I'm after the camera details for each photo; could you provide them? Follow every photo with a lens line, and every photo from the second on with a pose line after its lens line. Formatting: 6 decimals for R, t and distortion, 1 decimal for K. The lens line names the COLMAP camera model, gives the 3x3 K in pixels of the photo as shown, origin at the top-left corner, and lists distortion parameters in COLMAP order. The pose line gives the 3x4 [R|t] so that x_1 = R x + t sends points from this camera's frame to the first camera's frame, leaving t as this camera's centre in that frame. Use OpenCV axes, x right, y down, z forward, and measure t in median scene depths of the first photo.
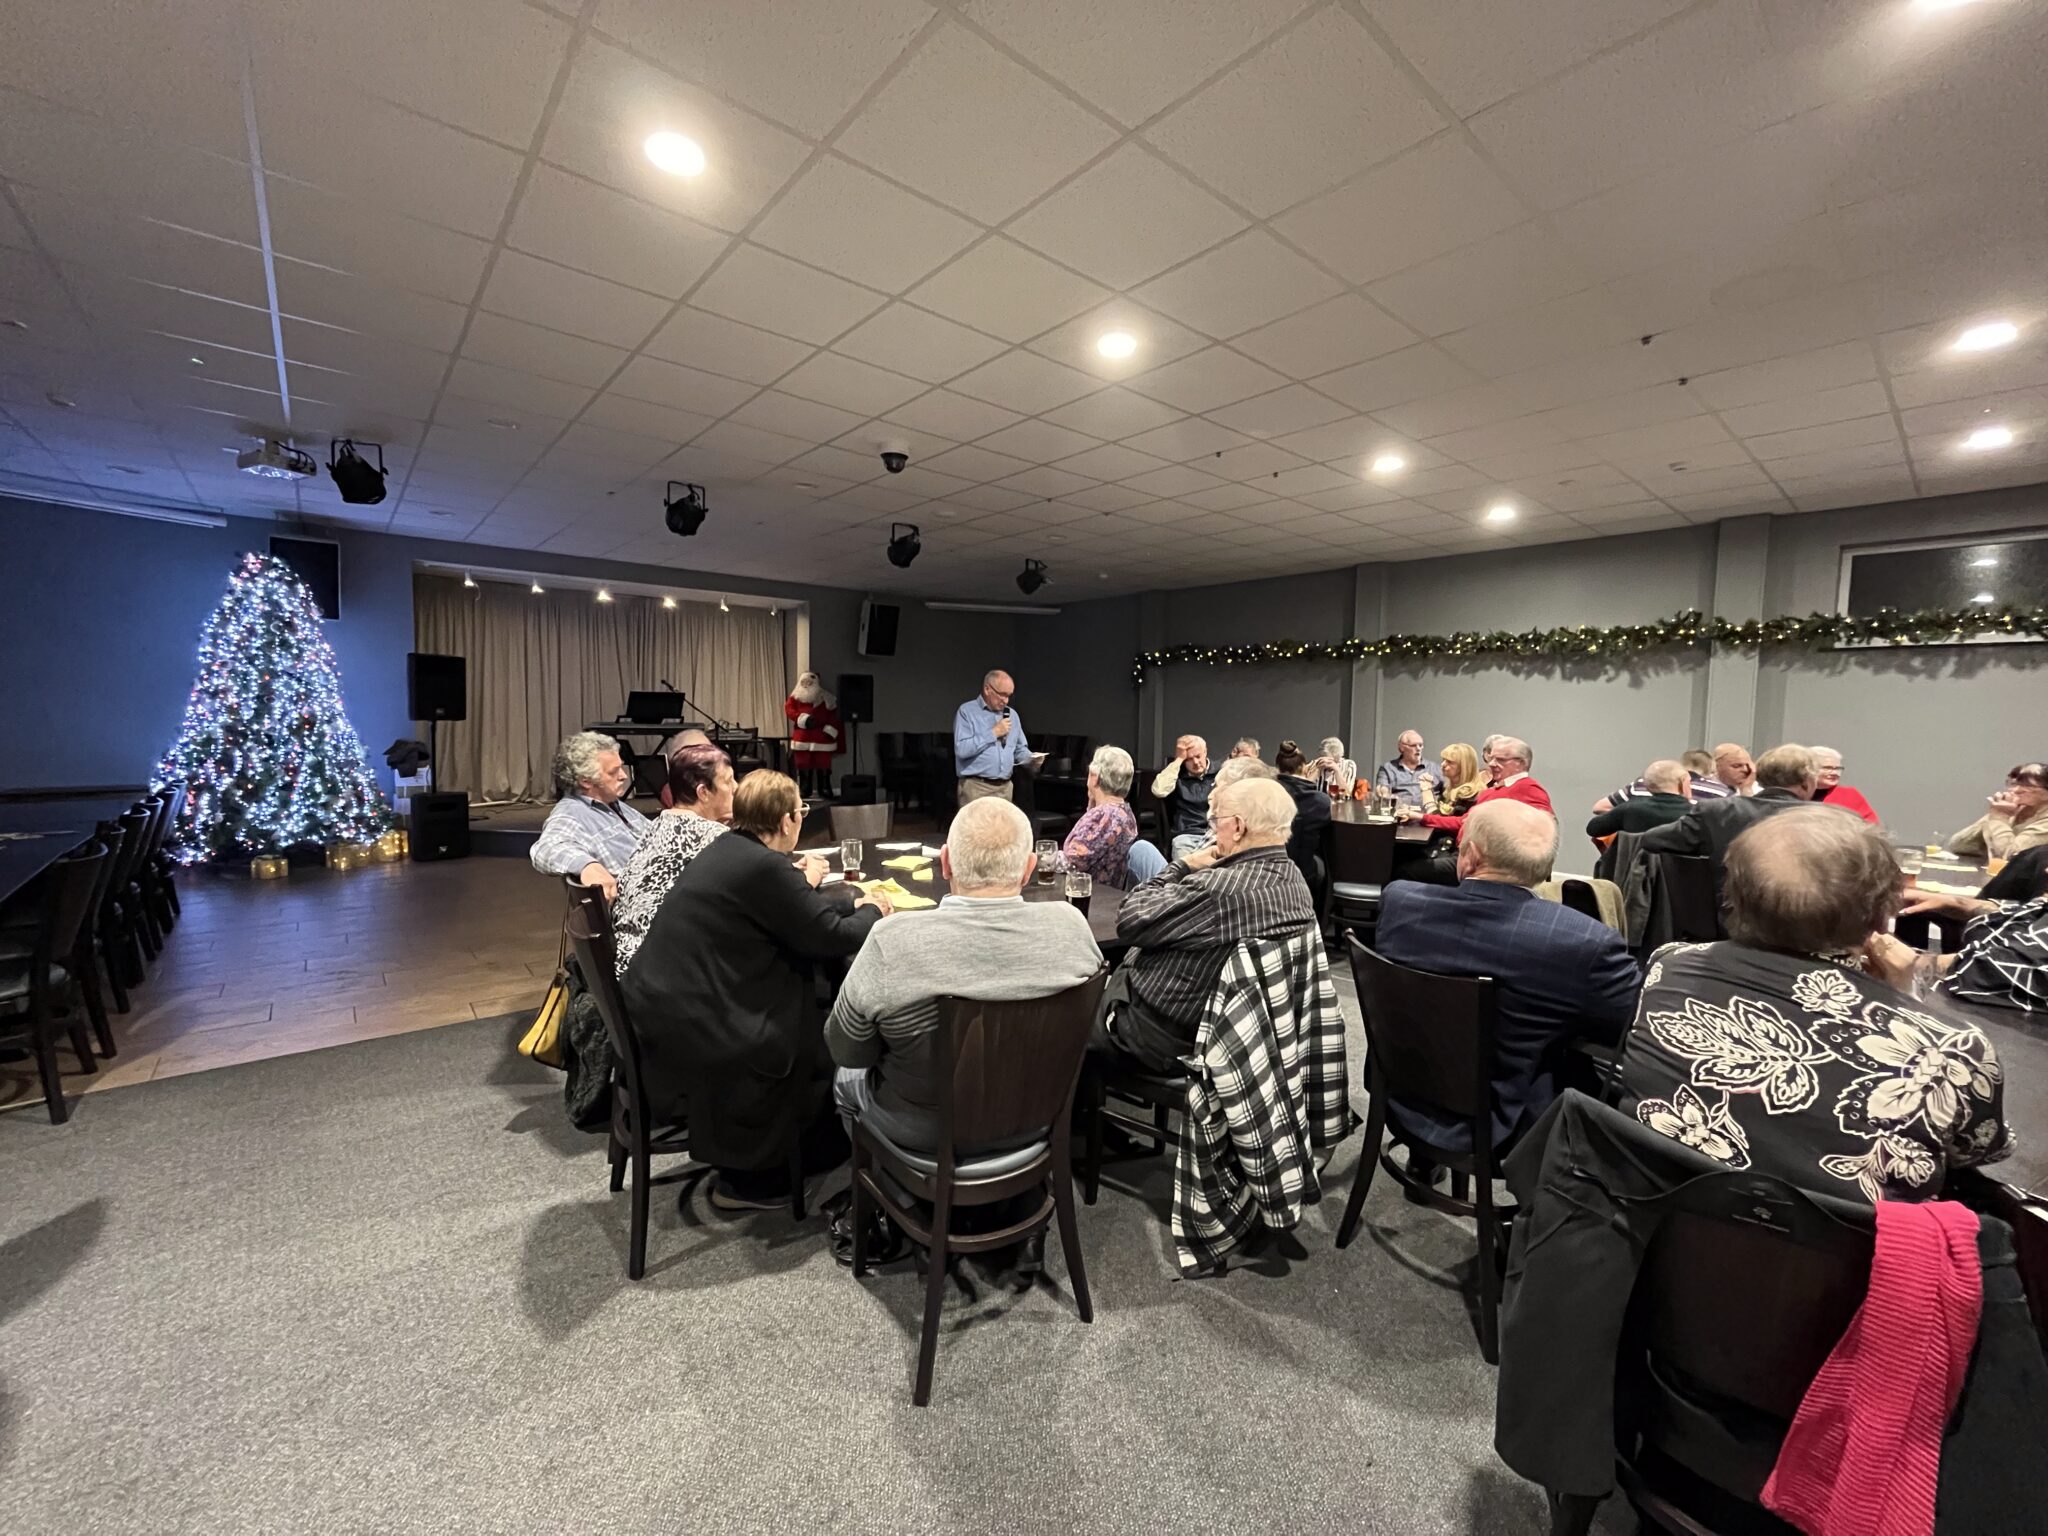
lens RADIAL K [[825.3, 0, 1029.3], [0, 825.3, 761.2], [0, 0, 1]] dist [-0.002307, -0.000706]
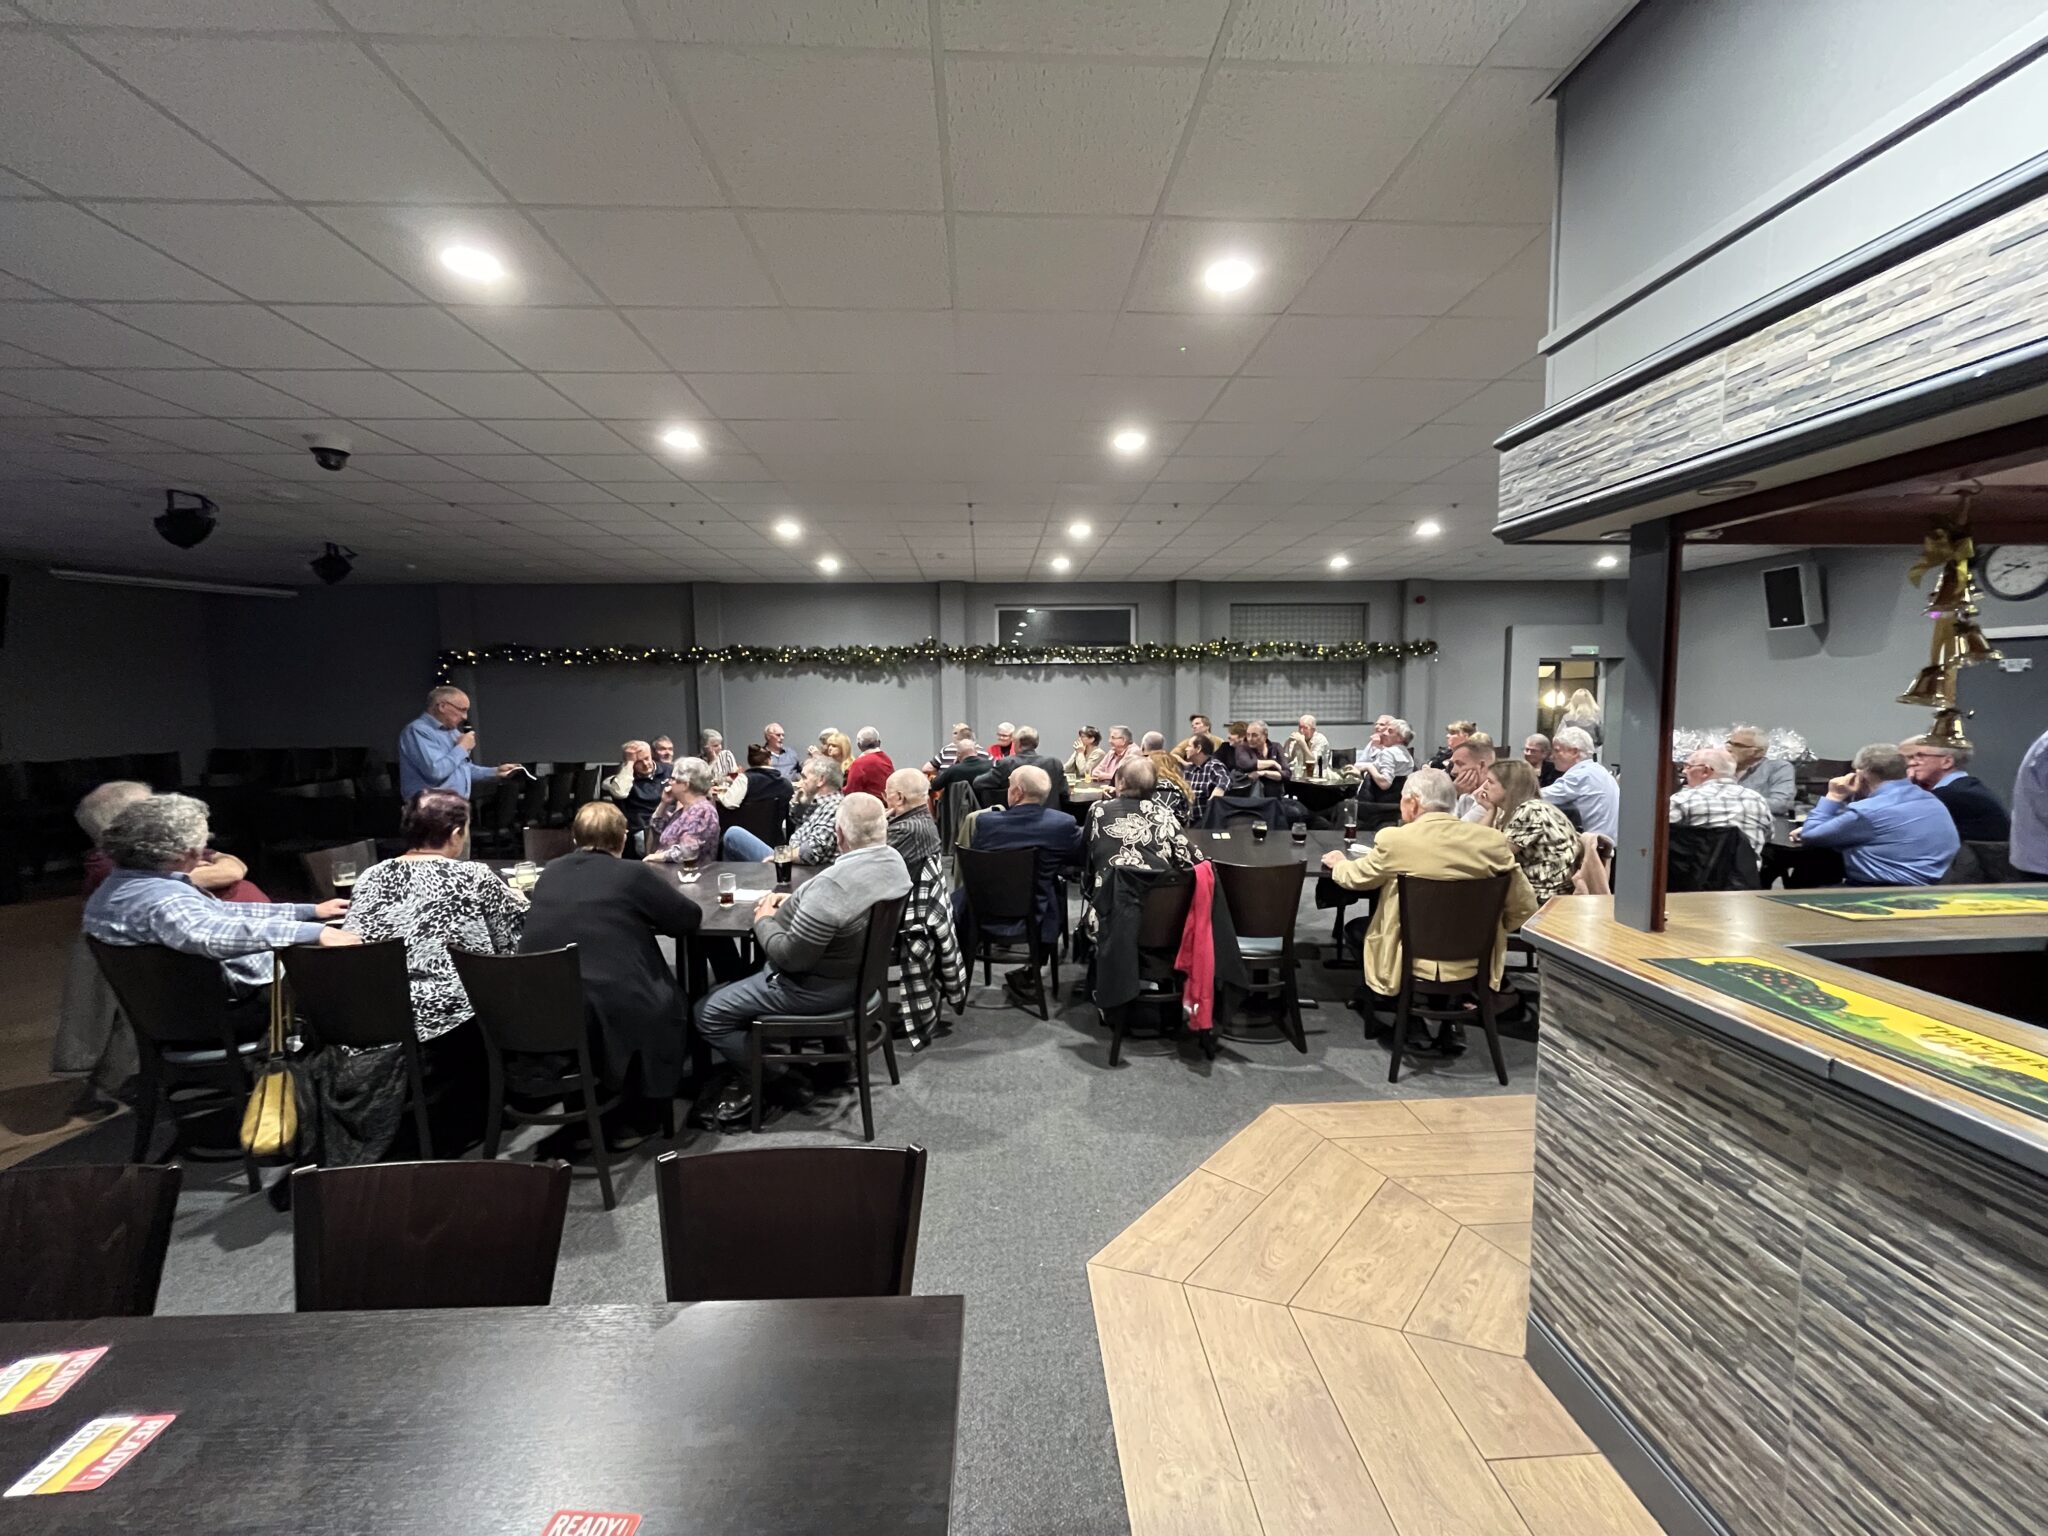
lens RADIAL K [[825.3, 0, 1029.3], [0, 825.3, 761.2], [0, 0, 1]] dist [-0.002307, -0.000706]
pose [[0.608205, -0.089551, 0.788713, -0.373747], [0.072612, 0.995727, 0.057061, -0.029814], [-0.790452, 0.022565, 0.612108, -0.109250]]
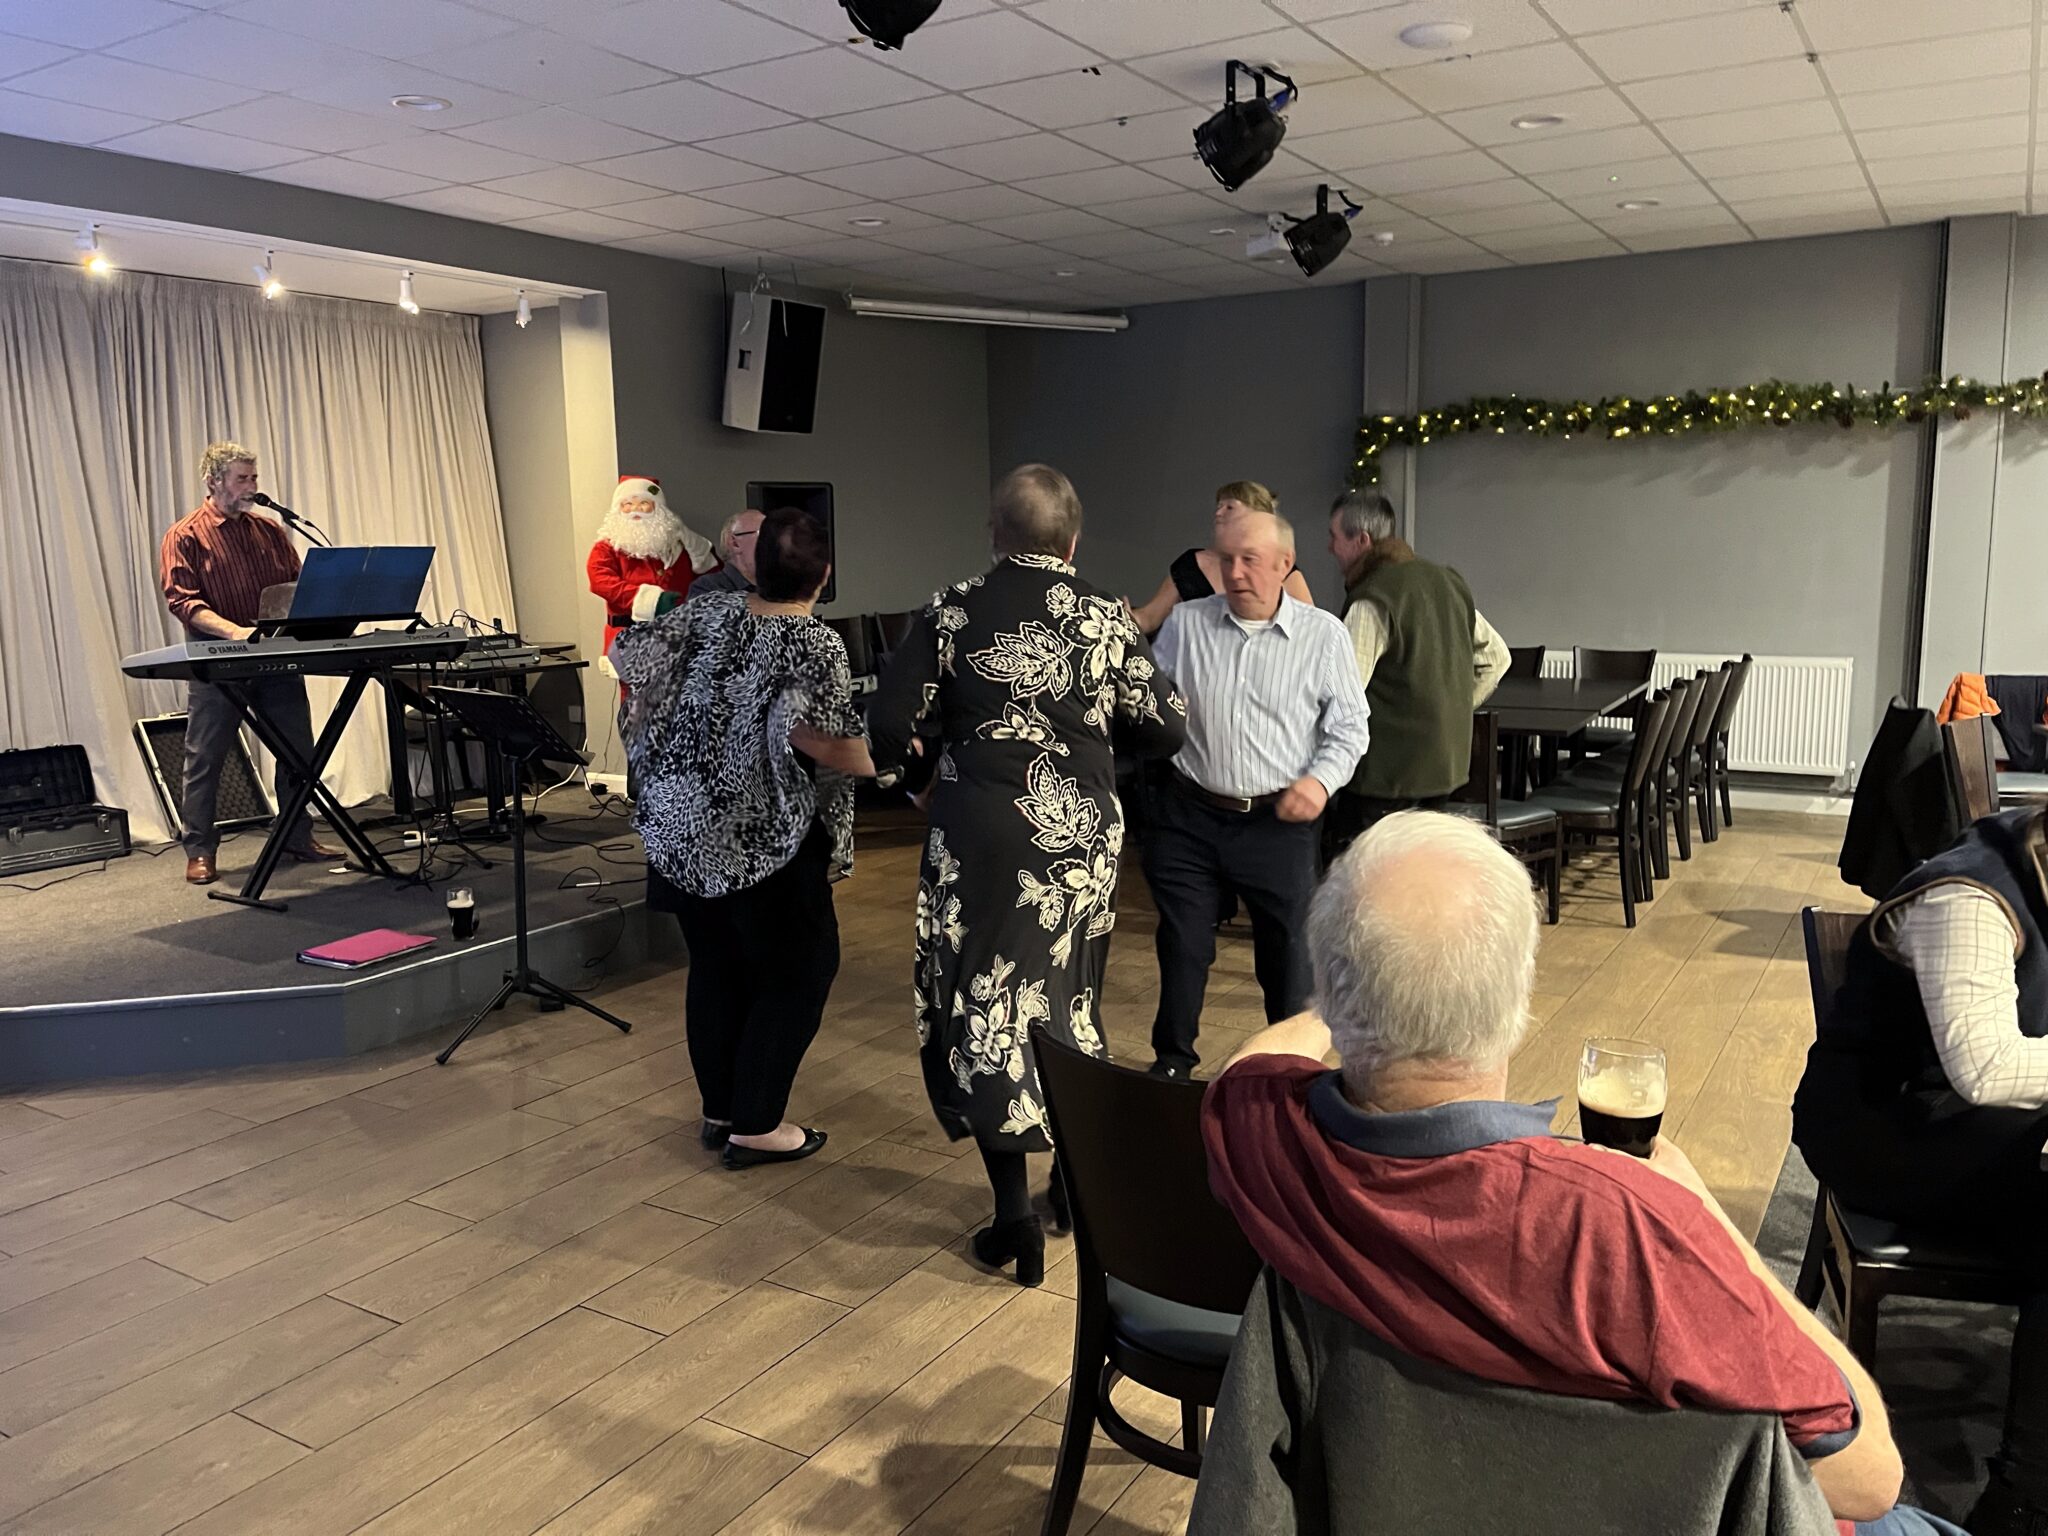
lens RADIAL K [[1551.4, 0, 1027.8], [0, 1551.4, 773.6], [0, 0, 1]] dist [0.054088, -0.051253]
pose [[0.951926, -0.080726, 0.295499, -0.591938], [0.052766, 0.993444, 0.101413, -0.062402], [-0.301749, -0.080945, 0.949945, 0.422629]]
